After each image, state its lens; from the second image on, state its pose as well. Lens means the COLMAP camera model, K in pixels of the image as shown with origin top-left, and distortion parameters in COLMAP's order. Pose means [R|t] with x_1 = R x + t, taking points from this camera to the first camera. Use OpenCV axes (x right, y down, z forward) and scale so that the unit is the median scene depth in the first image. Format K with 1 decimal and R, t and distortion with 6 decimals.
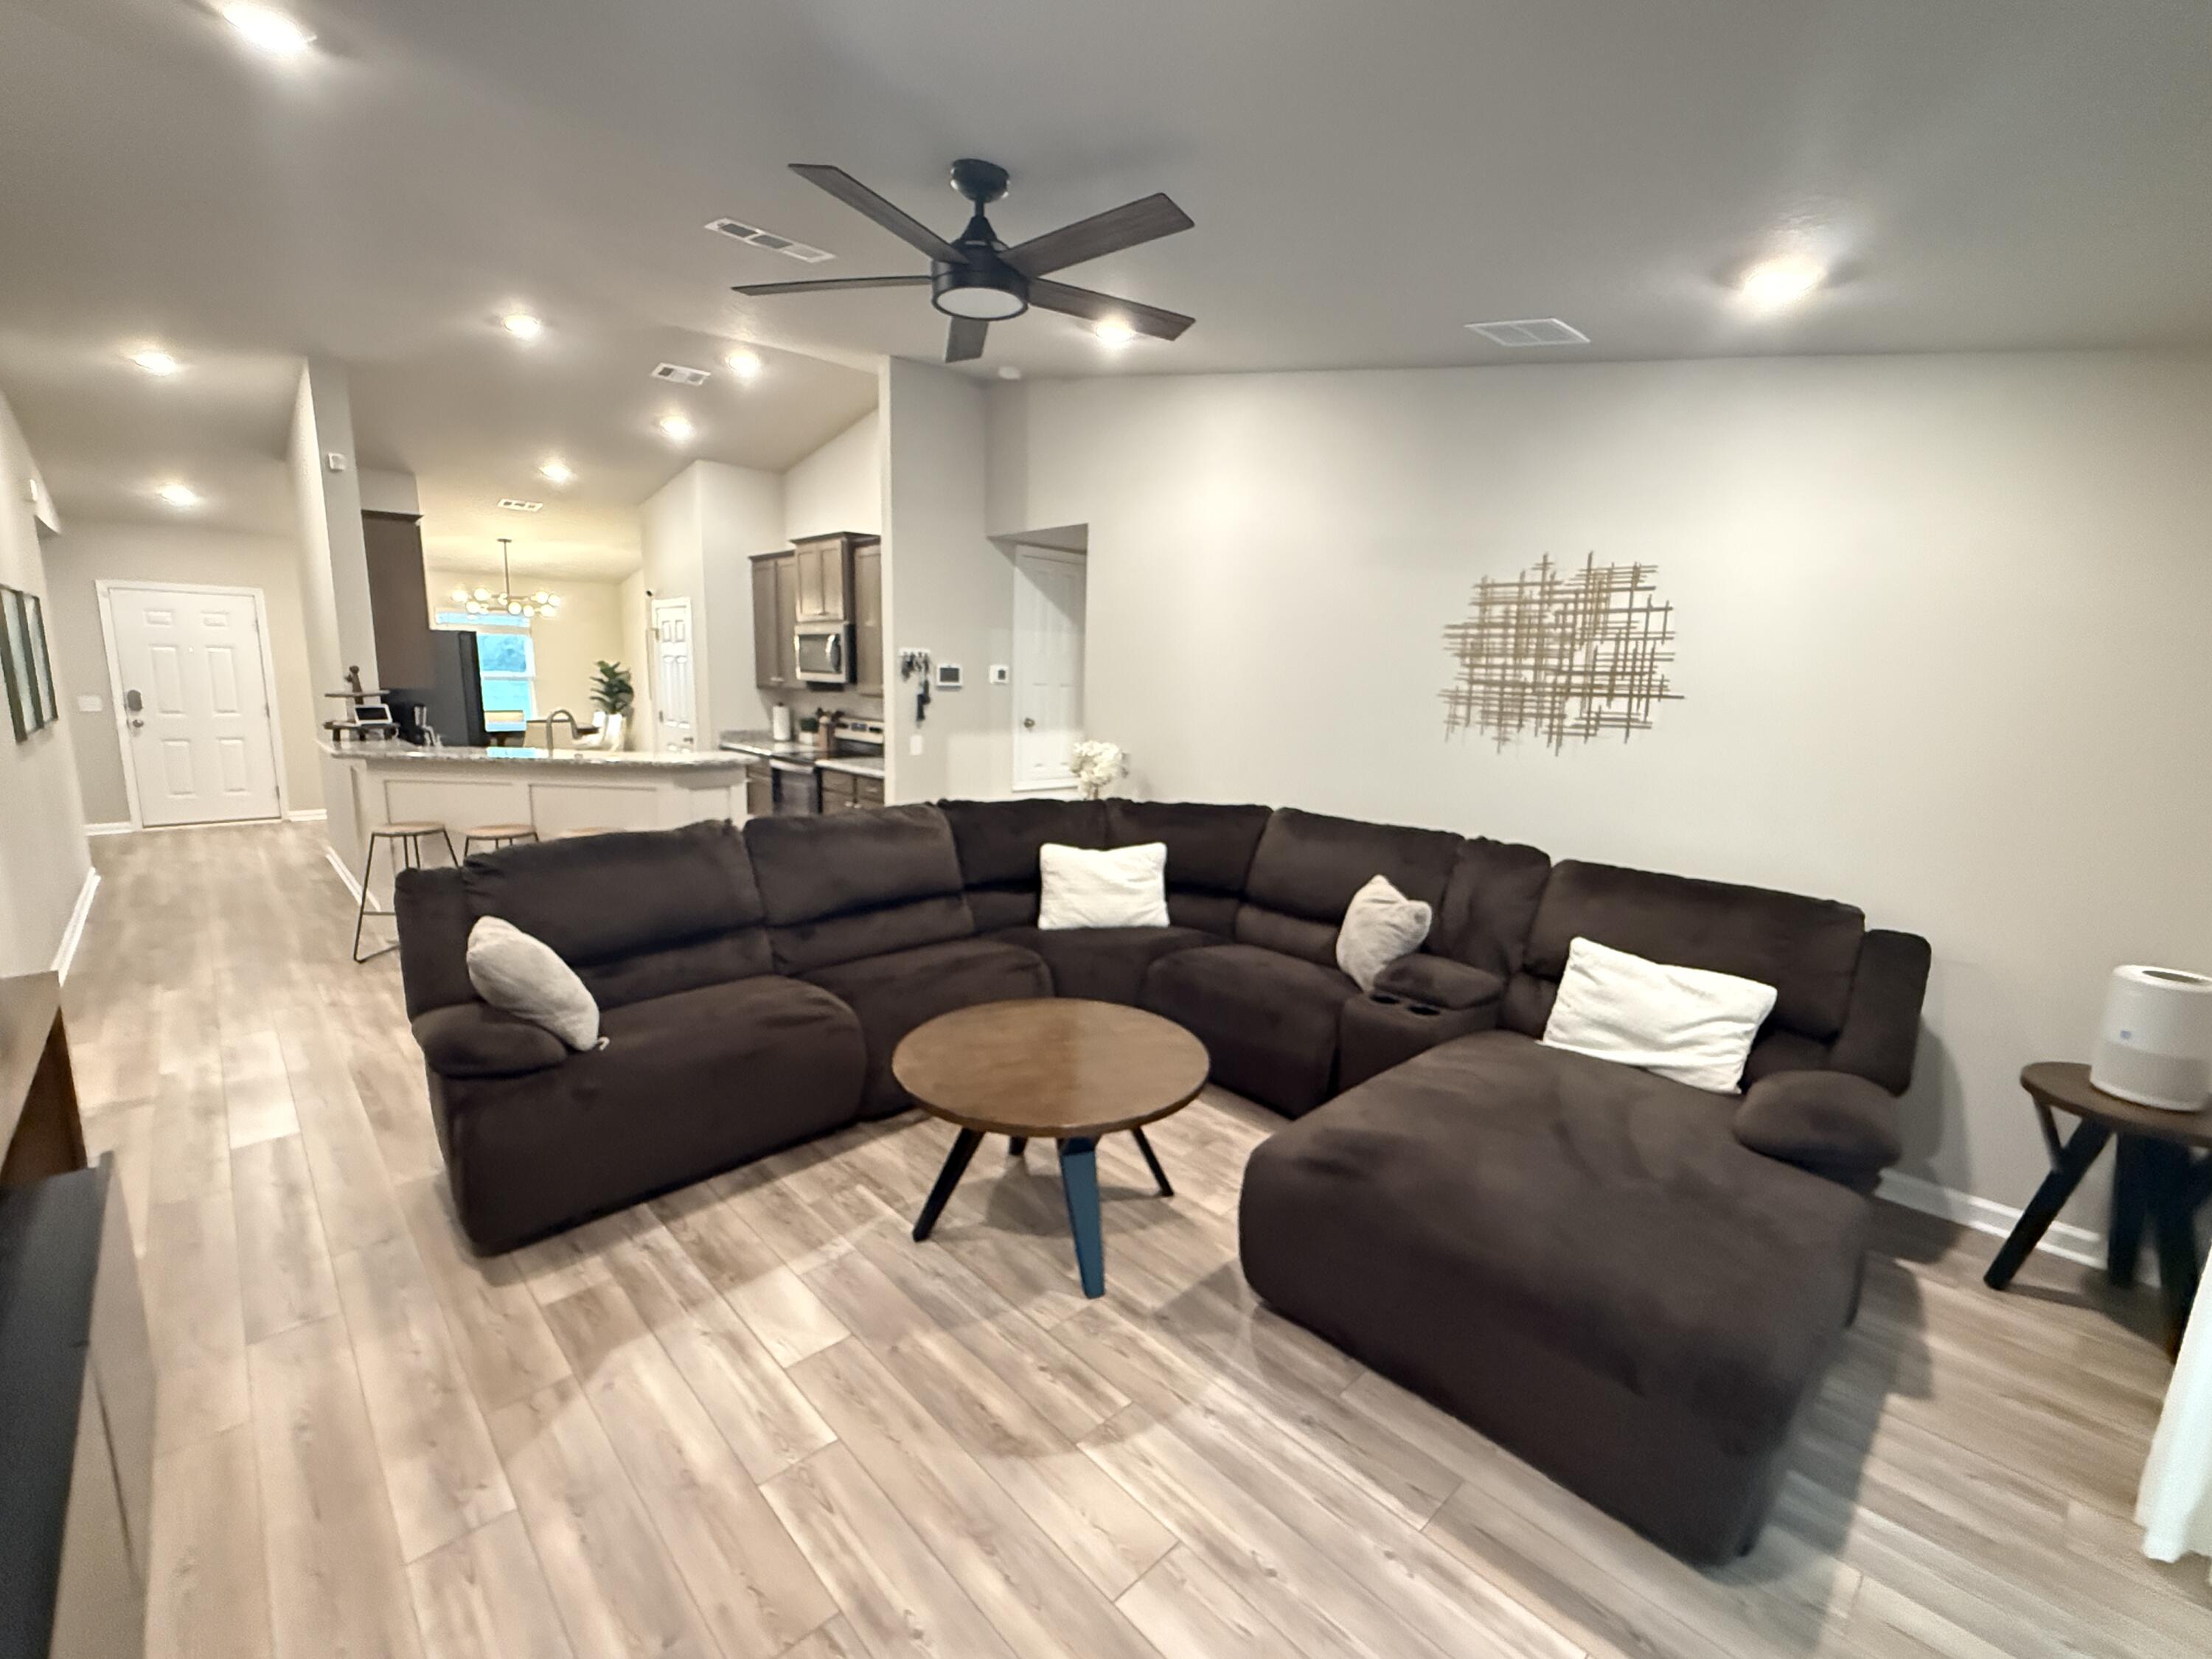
lens RADIAL K [[945.4, 0, 1103.6], [0, 945.4, 830.9], [0, 0, 1]] dist [0.000228, -0.000383]
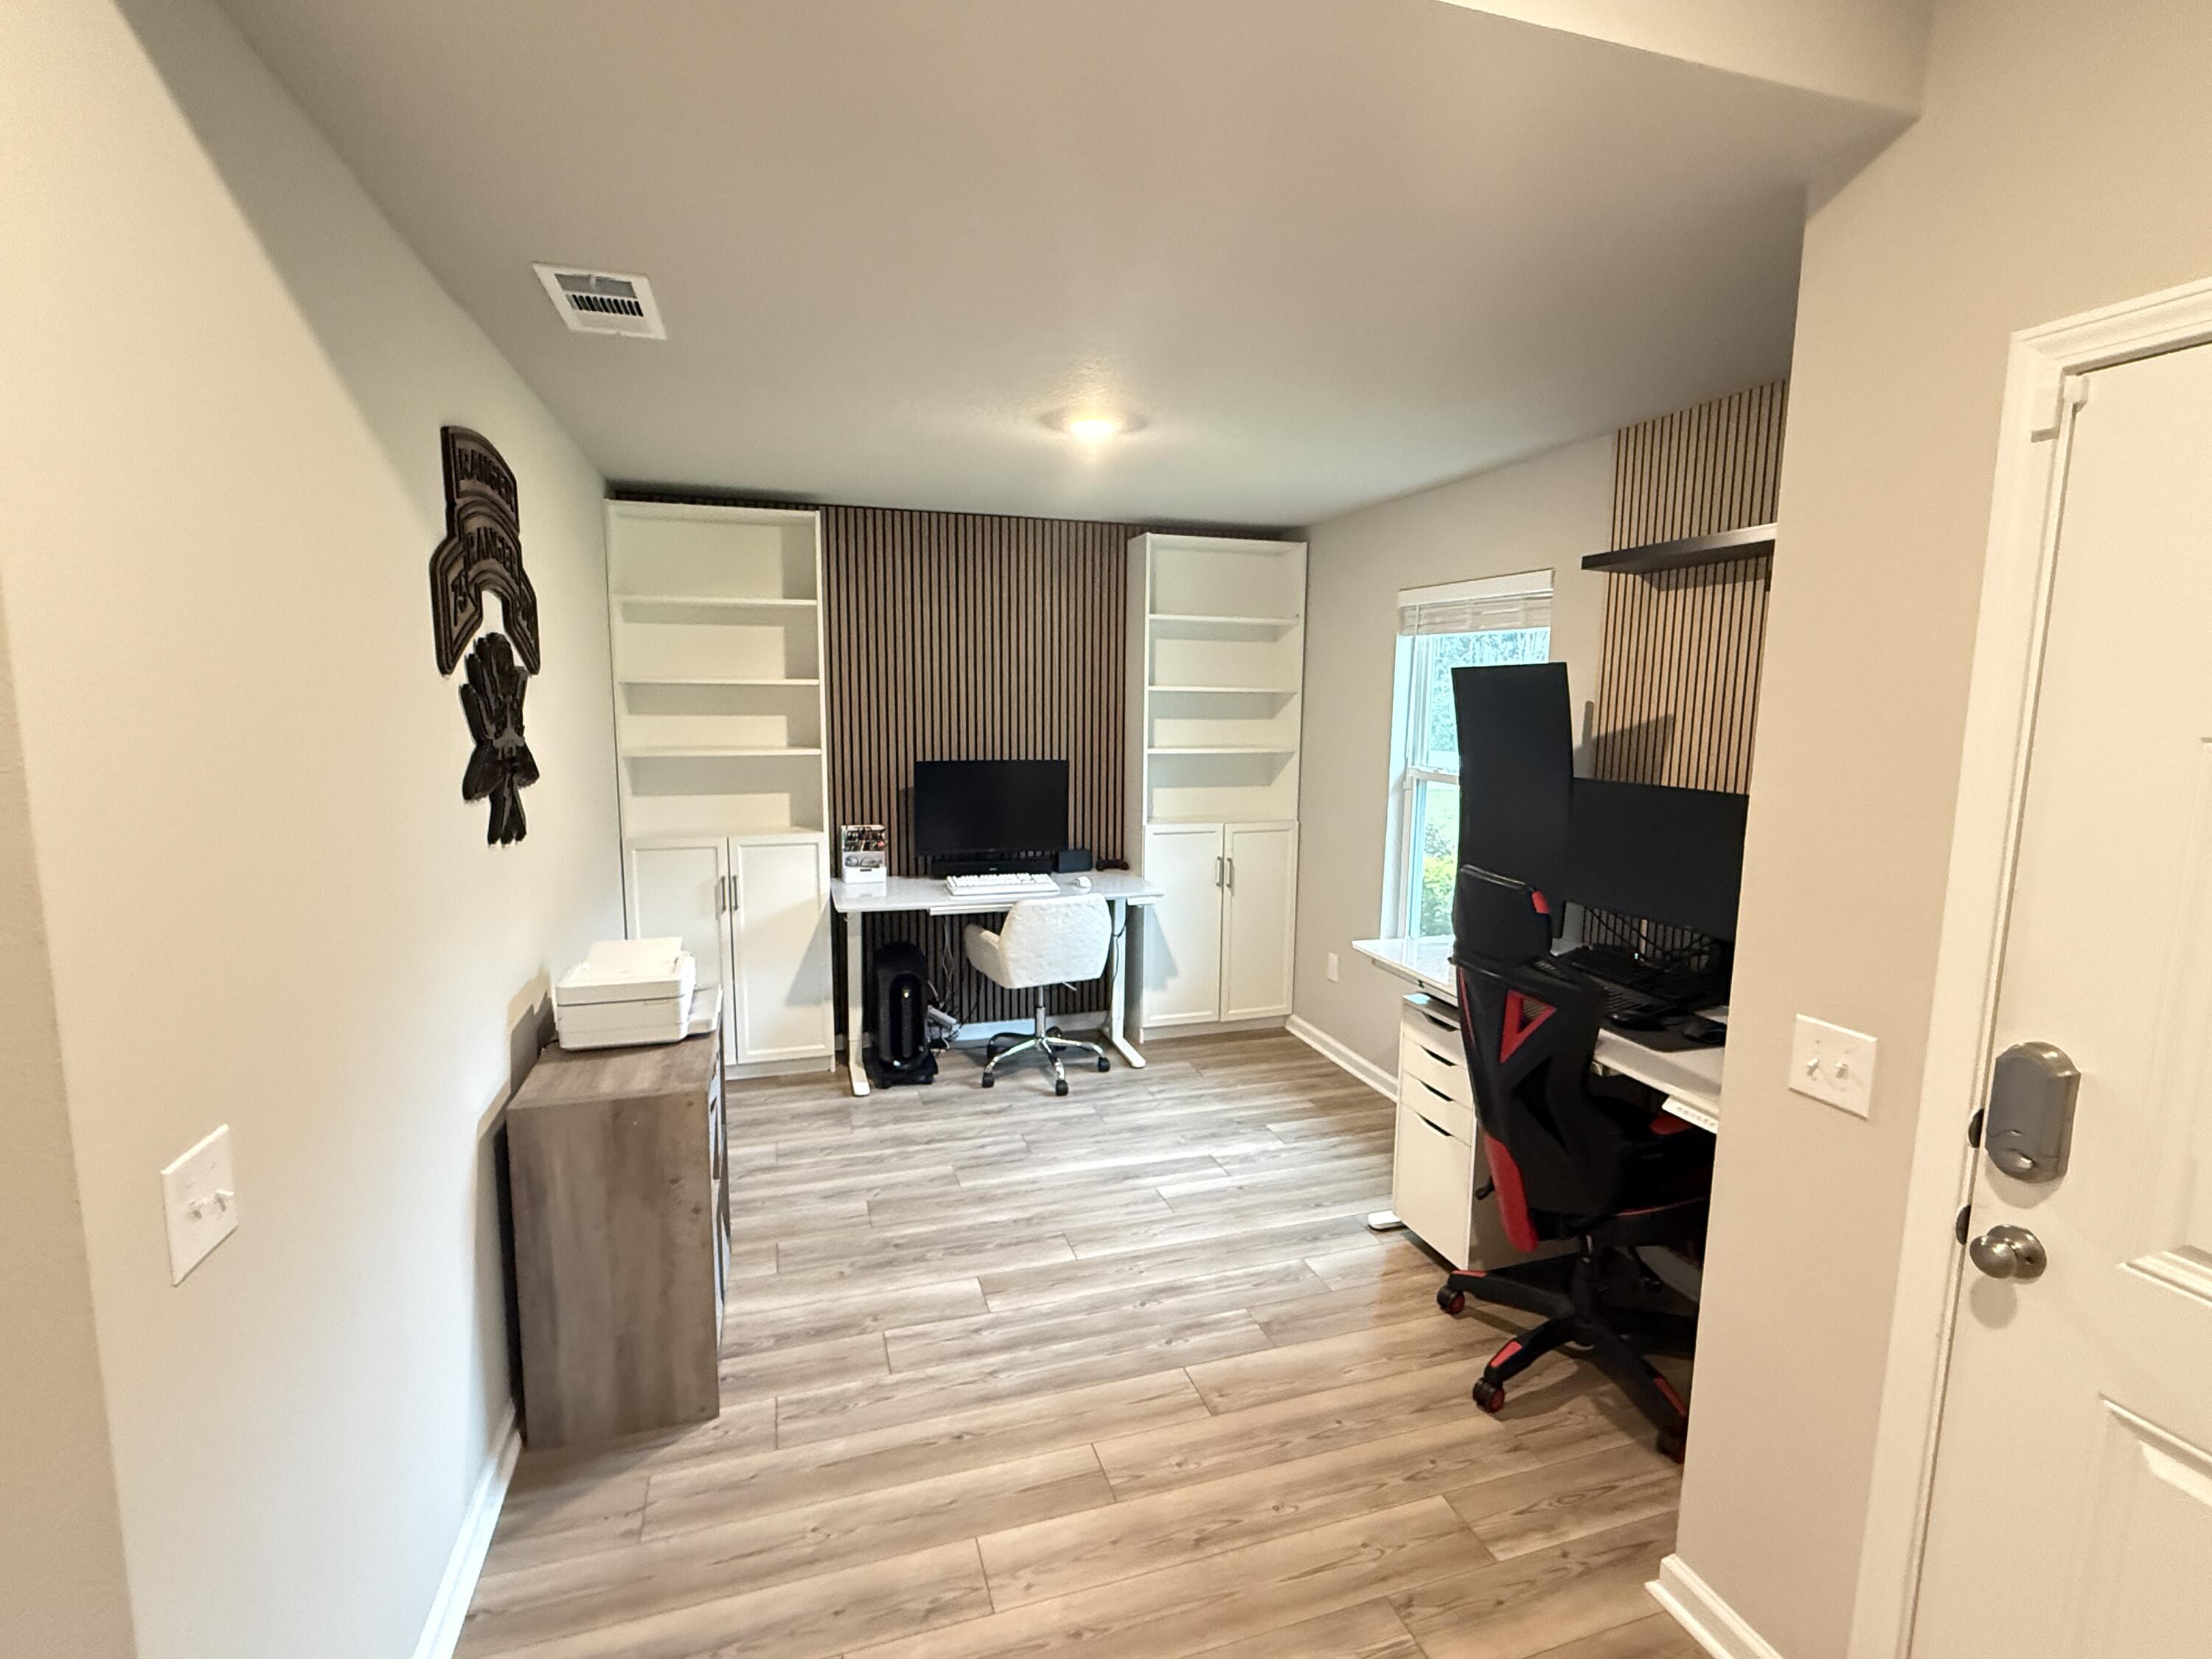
lens RADIAL K [[1030.3, 0, 1107.1], [0, 1030.3, 833.6], [0, 0, 1]] dist [0.000336, 0.000192]
pose [[-0.436991, 0.088808, -0.895071, -1.072050], [-0.177897, 0.966923, 0.182790, -0.242643], [0.881698, 0.239108, -0.406738, 1.215714]]
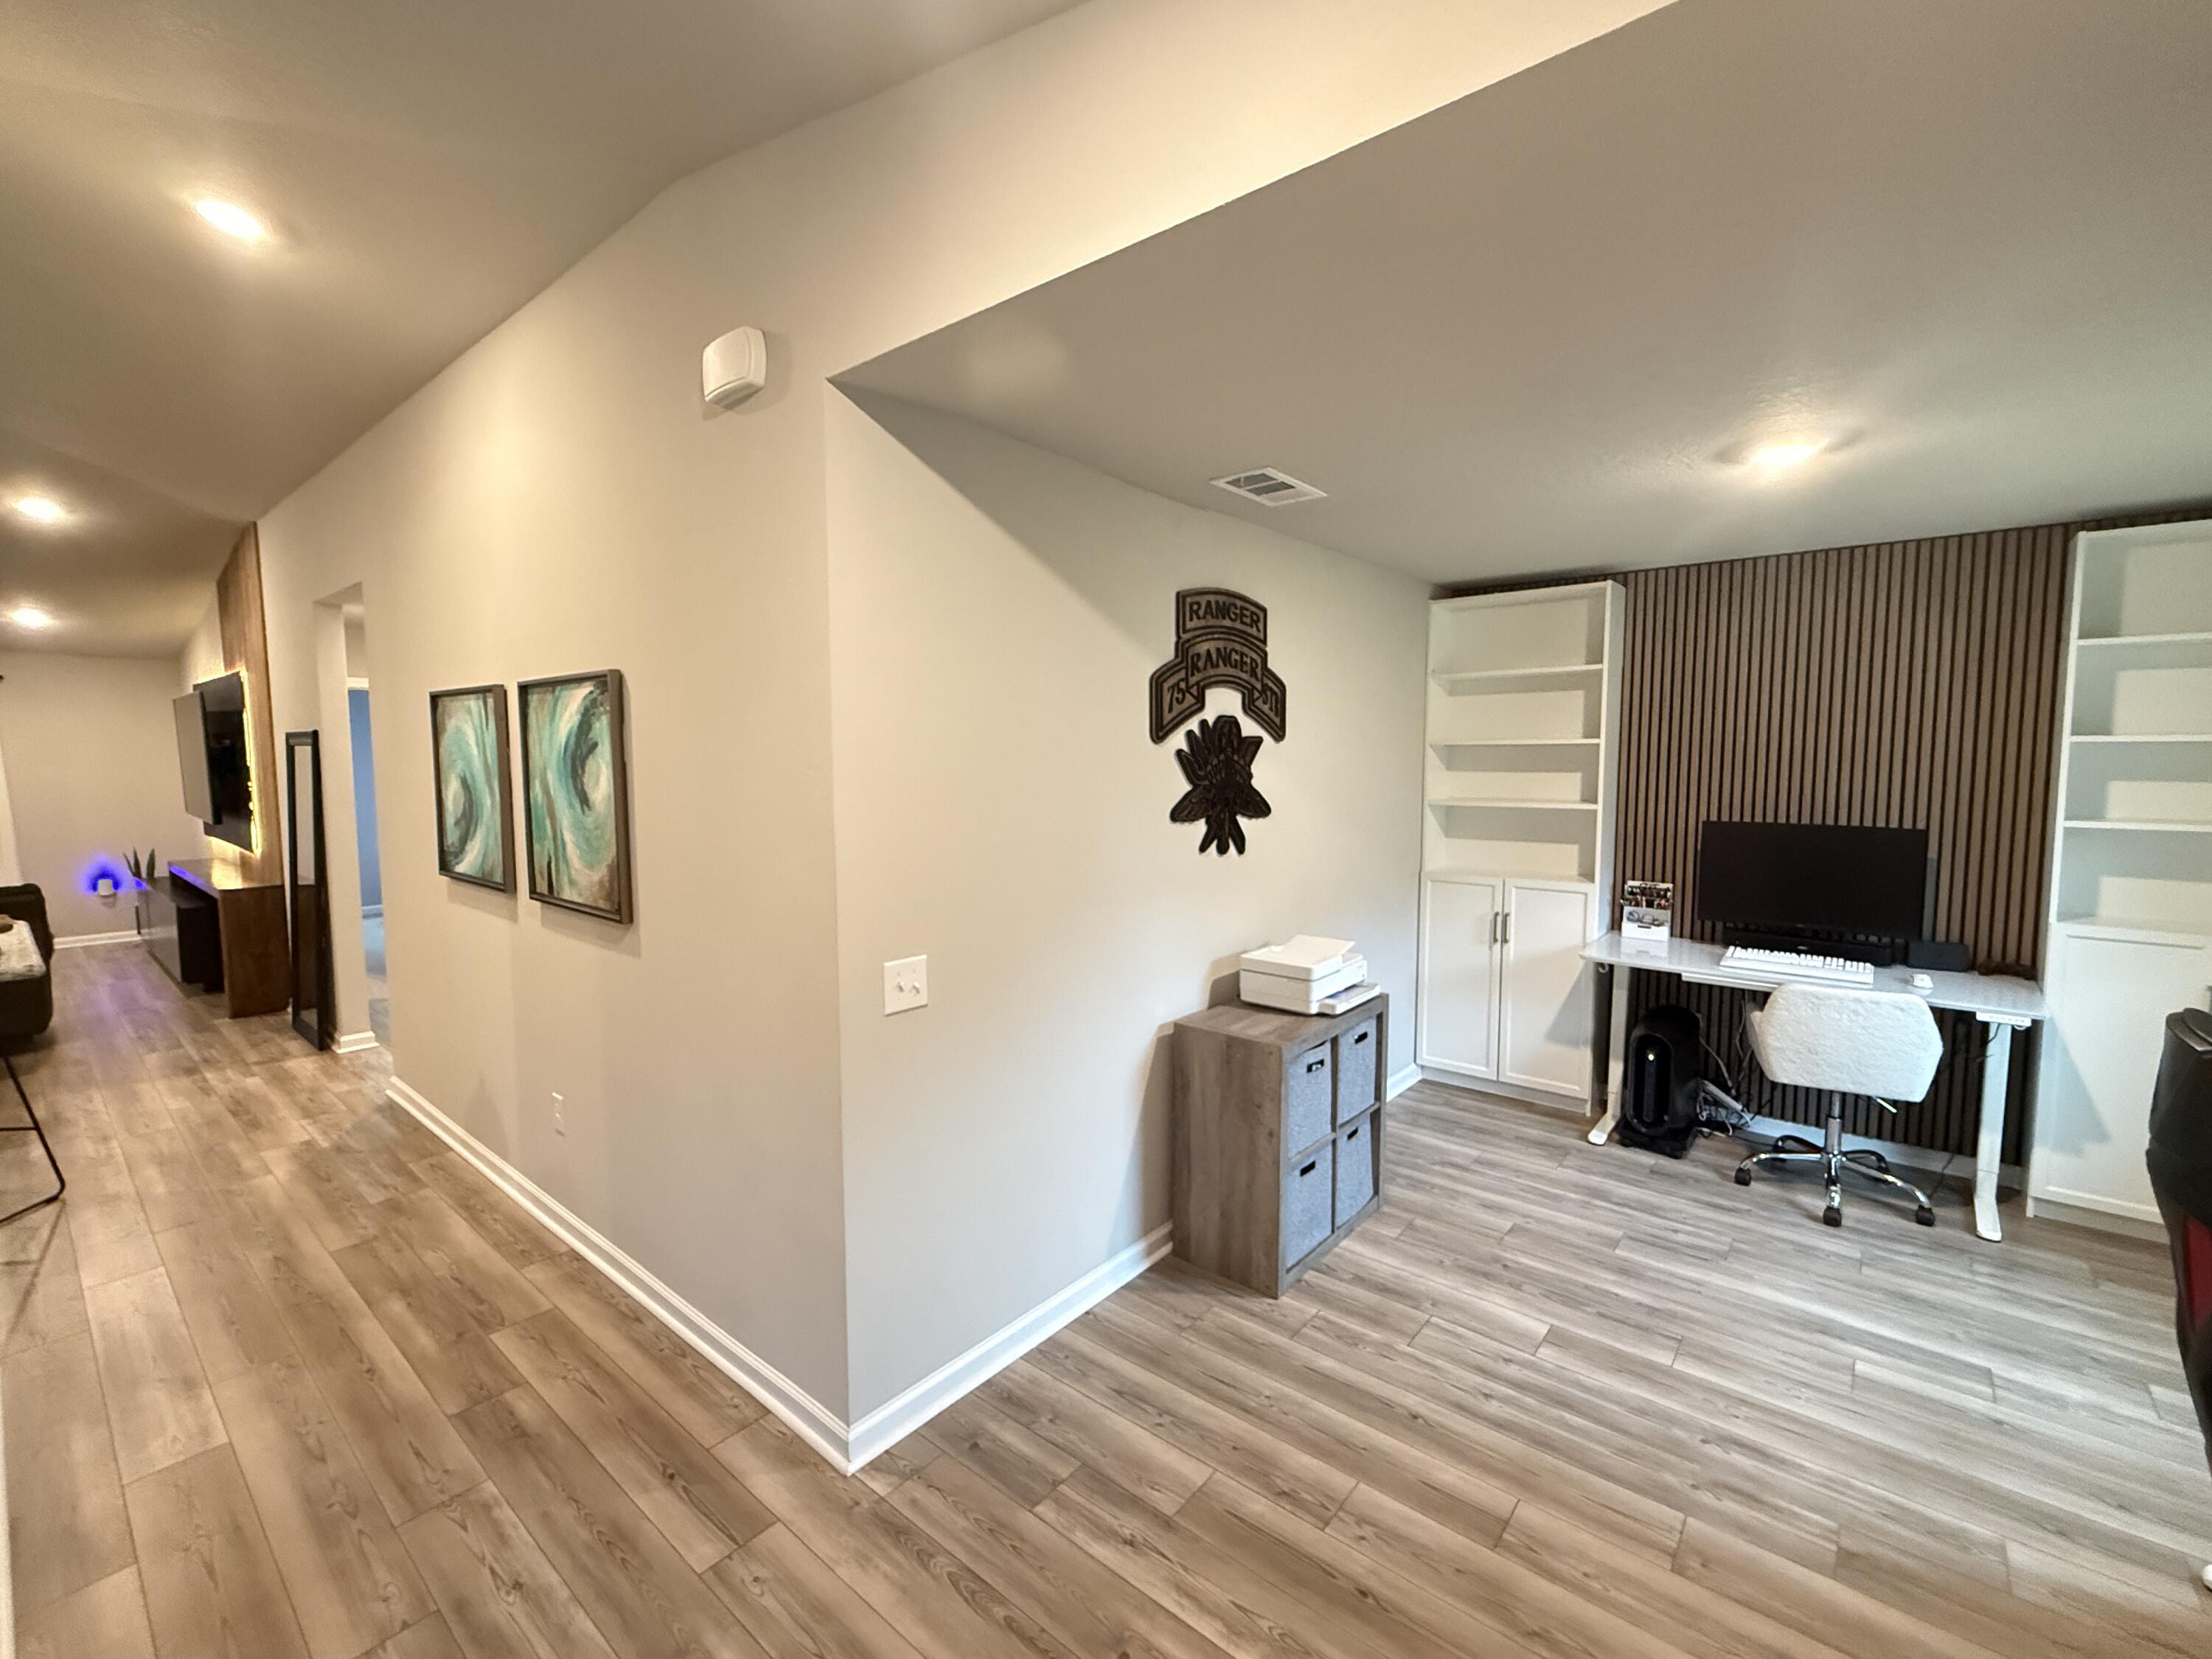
lens RADIAL K [[945.4, 0, 1103.6], [0, 945.4, 830.9], [0, 0, 1]] dist [0.000228, -0.000383]
pose [[-0.993594, -0.015030, -0.112003, -1.193119], [-0.043042, 0.966745, 0.252095, -0.272157], [0.104489, 0.255301, -0.961199, 1.362109]]
